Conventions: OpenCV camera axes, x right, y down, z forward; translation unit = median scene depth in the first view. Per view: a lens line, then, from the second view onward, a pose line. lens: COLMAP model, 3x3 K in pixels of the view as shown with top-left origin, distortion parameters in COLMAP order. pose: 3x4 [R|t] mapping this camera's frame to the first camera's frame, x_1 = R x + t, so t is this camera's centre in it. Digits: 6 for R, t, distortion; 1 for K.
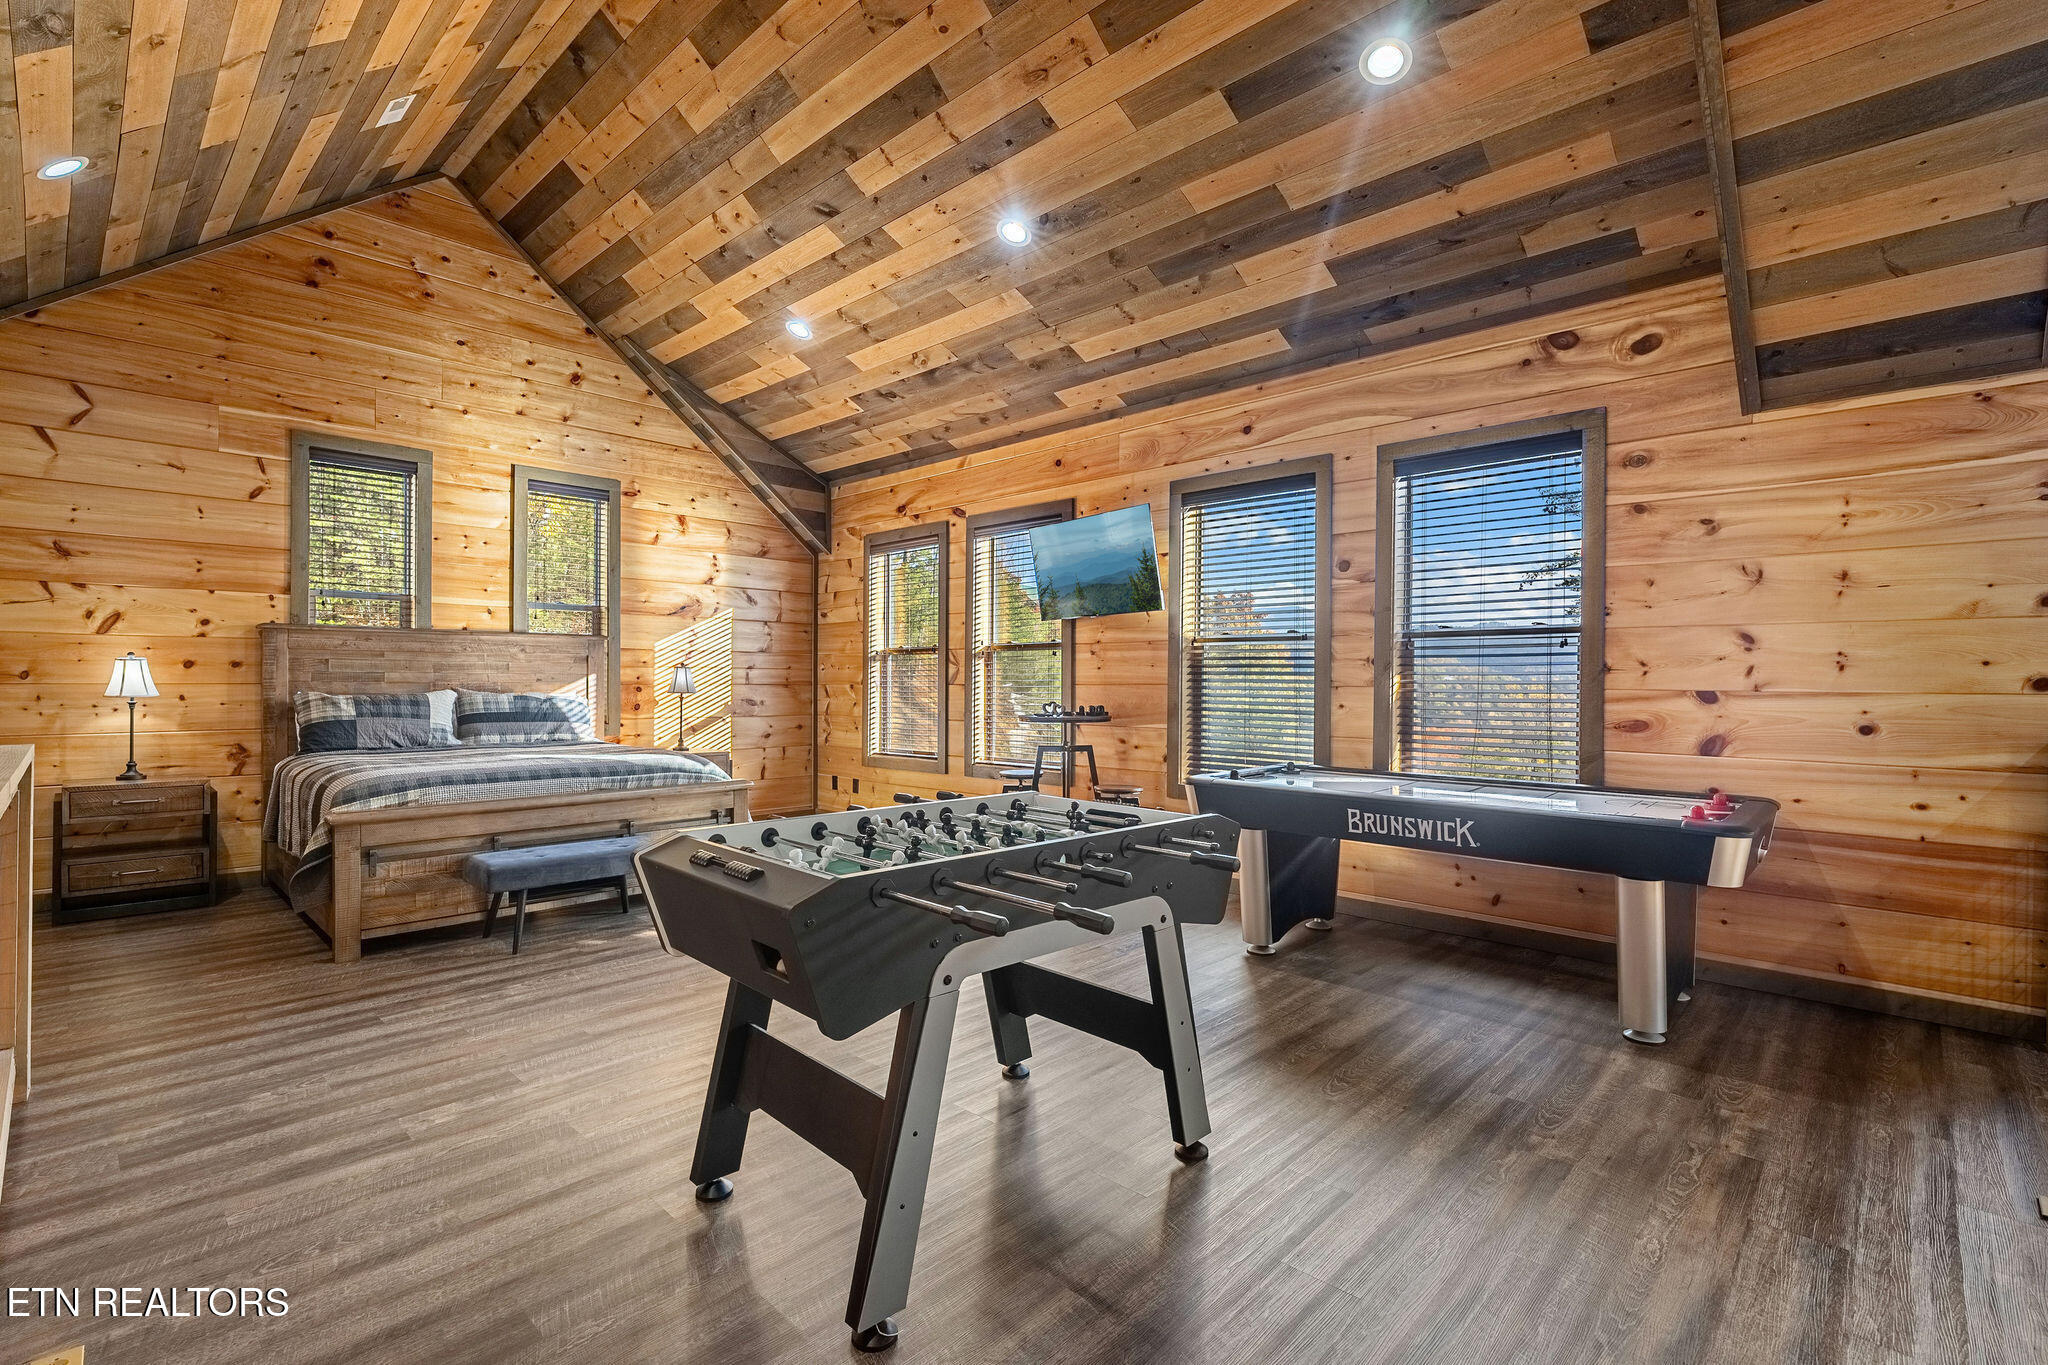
lens RADIAL K [[932.3, 0, 1006.8], [0, 932.3, 697.8], [0, 0, 1]] dist [-0.006045, 0.002916]
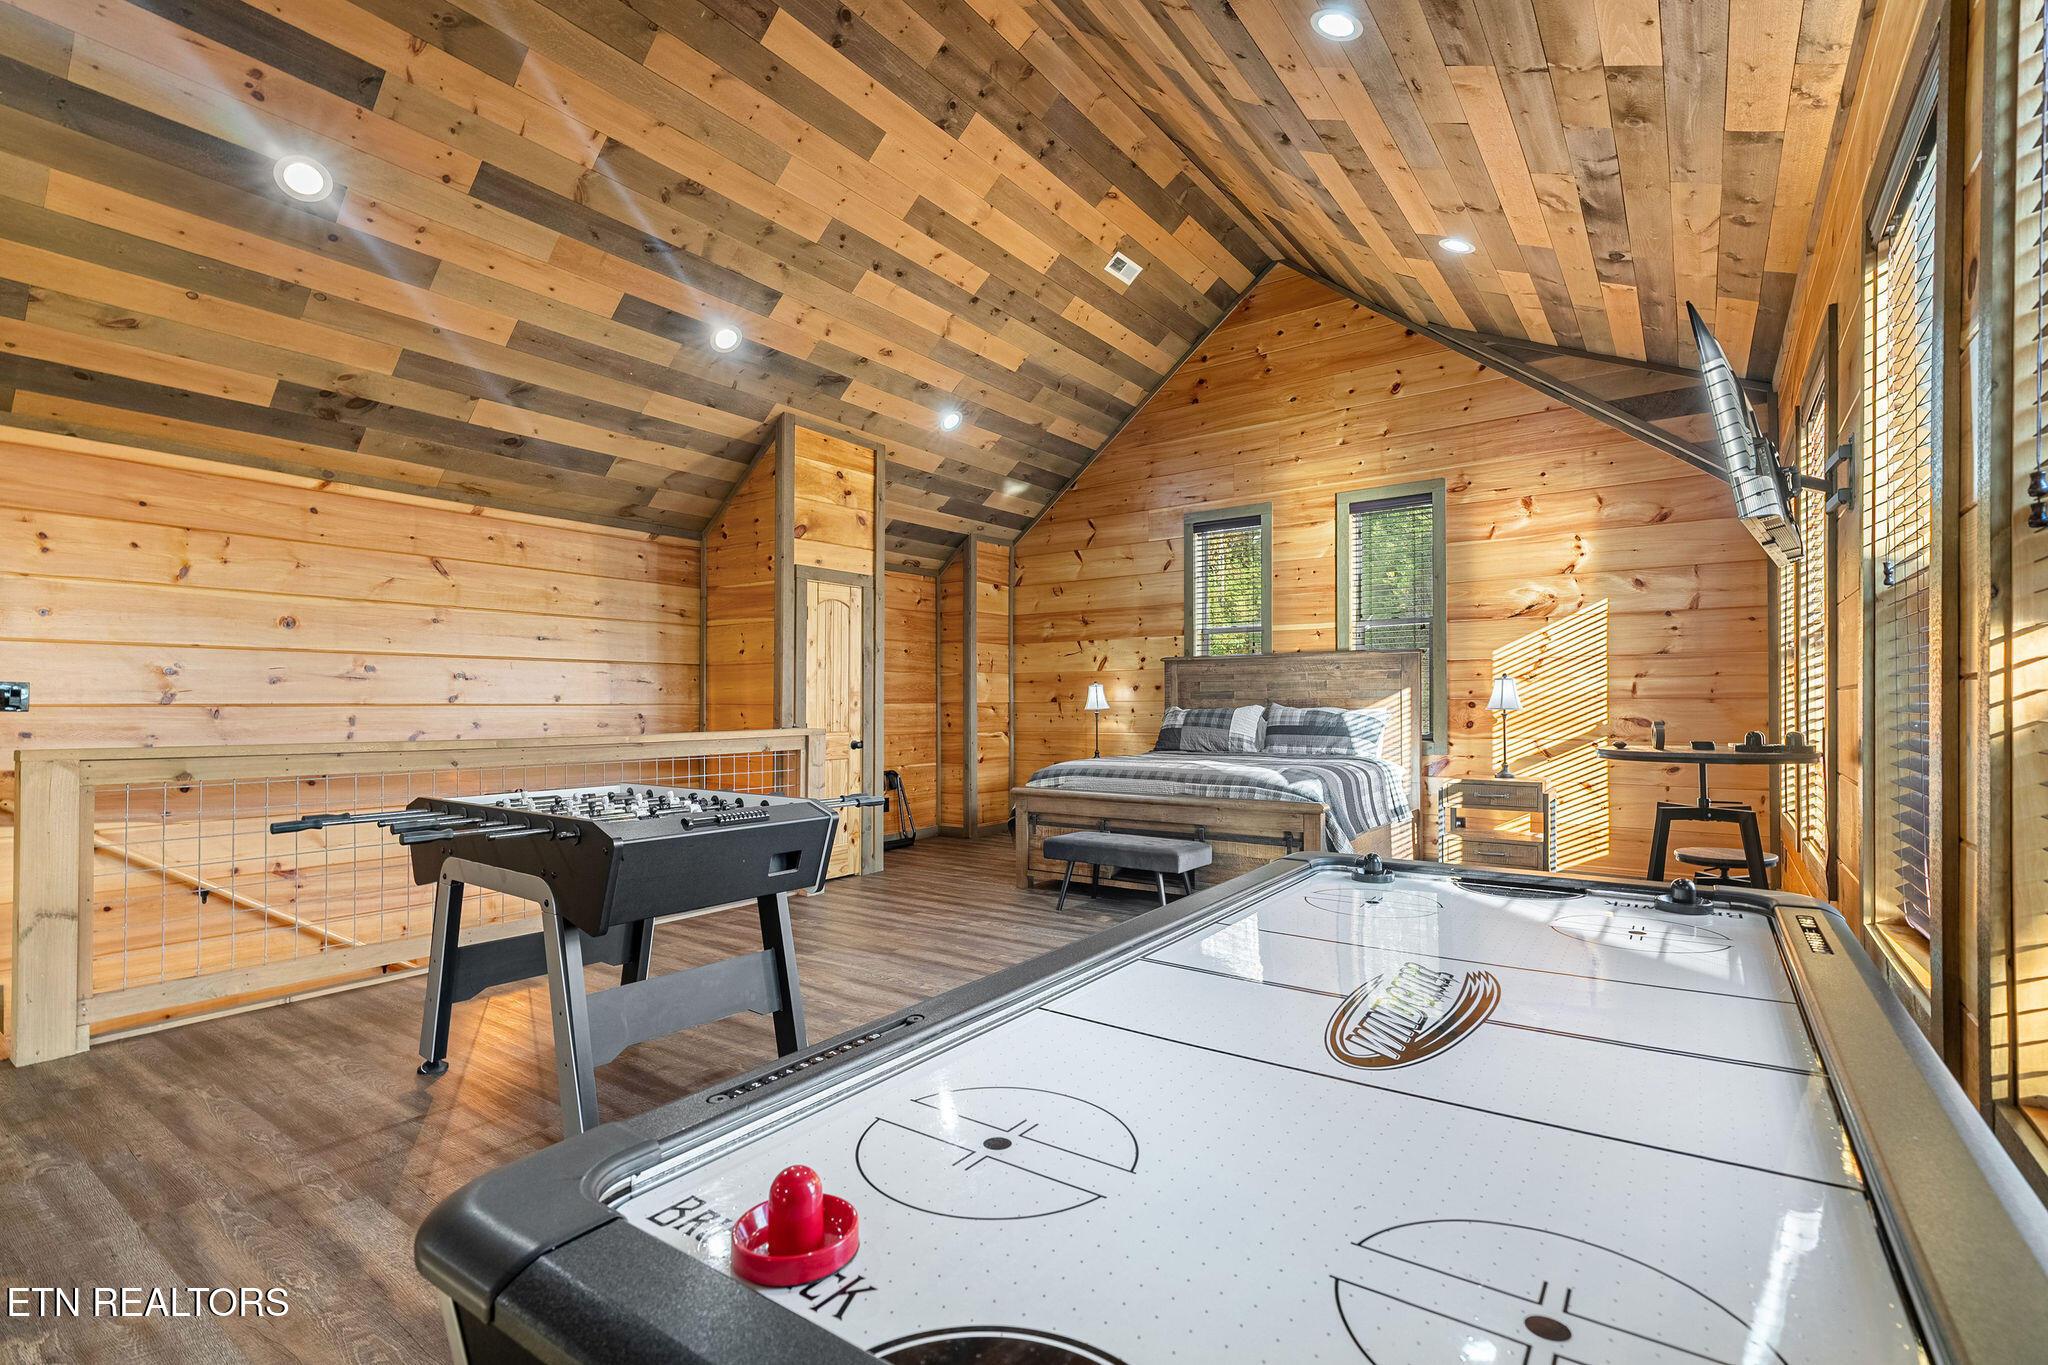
lens RADIAL K [[932.3, 0, 1028.4], [0, 932.3, 714.9], [0, 0, 1]] dist [-0.006045, 0.002916]
pose [[0.146149, 0.005688, -0.989246, 0.520006], [-0.011847, 0.999922, 0.004000, 0.002528], [0.989192, 0.011135, 0.146205, 0.549834]]
